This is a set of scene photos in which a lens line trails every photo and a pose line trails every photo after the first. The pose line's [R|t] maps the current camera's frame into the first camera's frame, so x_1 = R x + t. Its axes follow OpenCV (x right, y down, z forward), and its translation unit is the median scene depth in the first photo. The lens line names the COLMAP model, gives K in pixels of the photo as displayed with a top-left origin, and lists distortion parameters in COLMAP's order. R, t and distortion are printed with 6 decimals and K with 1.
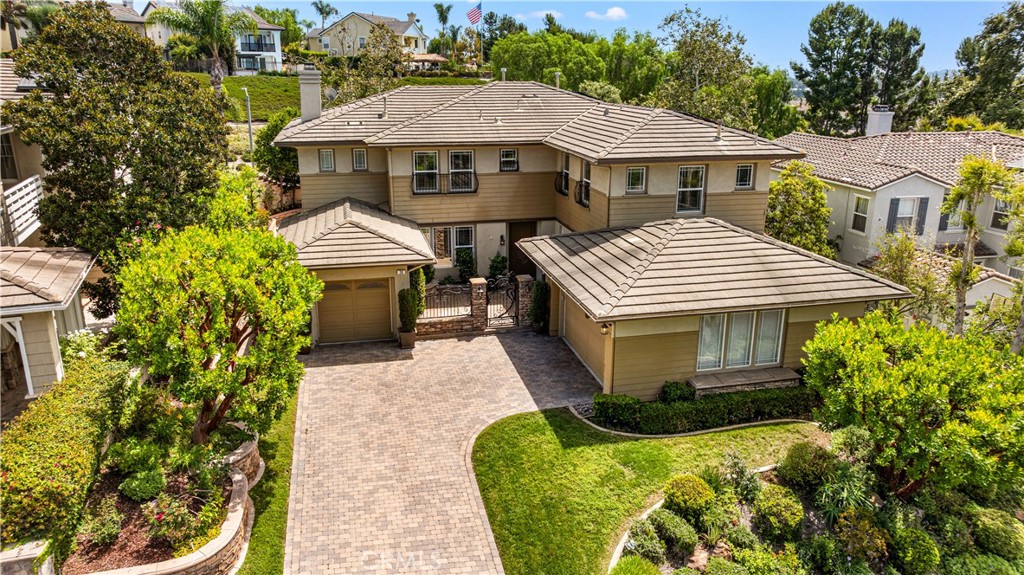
lens RADIAL K [[714.2, 0, 512.0], [0, 714.2, 287.5], [0, 0, 1]] dist [-0.021276, -0.001404]
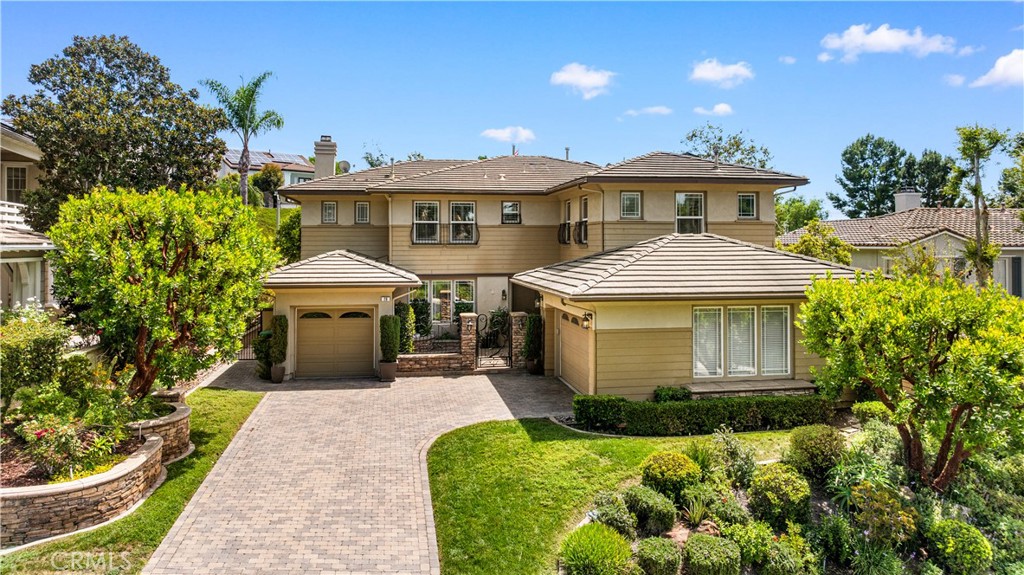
lens RADIAL K [[735.4, 0, 537.8], [0, 735.4, 286.6], [0, 0, 1]] dist [-0.021858, 0.005869]
pose [[0.997842, -0.005210, -0.065458, 0.113998], [-0.014901, 0.952879, -0.302986, 0.262133], [0.063952, 0.303307, 0.950744, 0.077270]]
